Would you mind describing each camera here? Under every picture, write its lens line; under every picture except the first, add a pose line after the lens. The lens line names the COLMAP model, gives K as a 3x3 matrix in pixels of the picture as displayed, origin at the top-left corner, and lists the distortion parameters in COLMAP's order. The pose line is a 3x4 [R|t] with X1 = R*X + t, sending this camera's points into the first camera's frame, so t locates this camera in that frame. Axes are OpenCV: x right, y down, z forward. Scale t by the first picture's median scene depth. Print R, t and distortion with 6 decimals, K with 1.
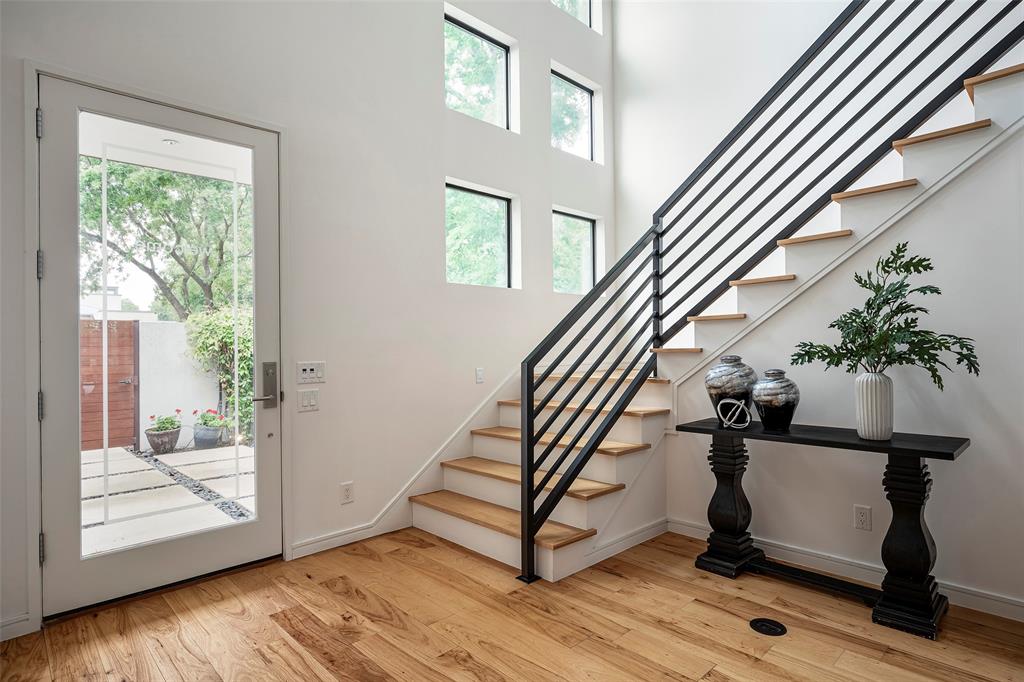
lens RADIAL K [[543.9, 0, 508.6], [0, 543.9, 344.7], [0, 0, 1]] dist [0.000554, -0.000049]
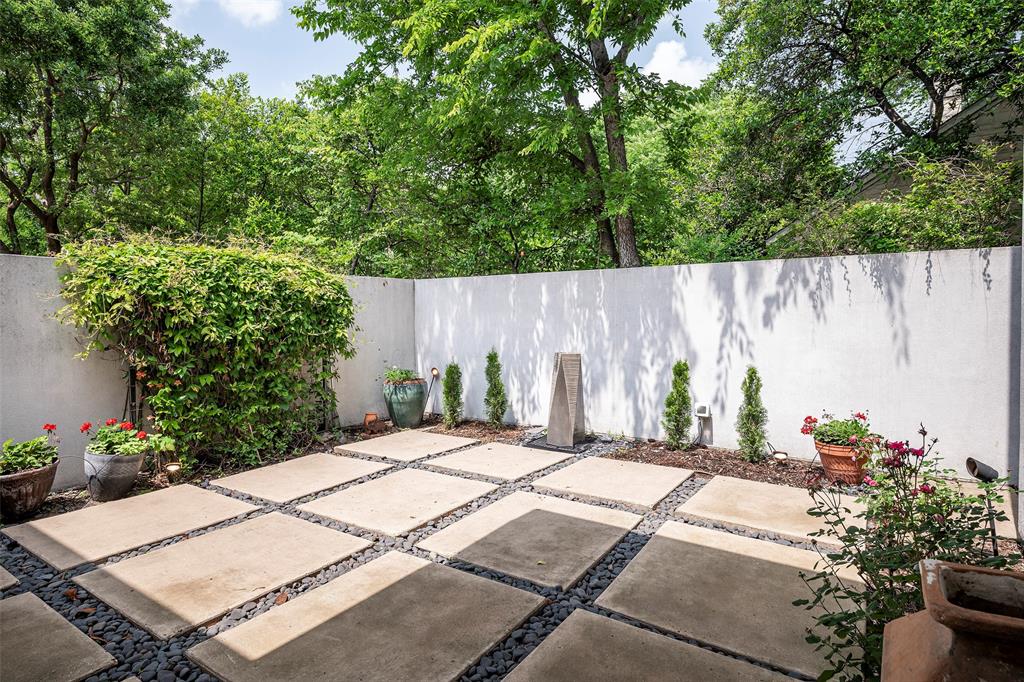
lens RADIAL K [[543.9, 0, 516.2], [0, 543.9, 338.5], [0, 0, 1]] dist [0.000554, -0.000049]
pose [[0.973686, 0.001155, 0.227893, -0.286015], [-0.012249, 0.998807, 0.047272, 0.007550], [-0.227566, -0.048820, 0.972538, 0.390615]]
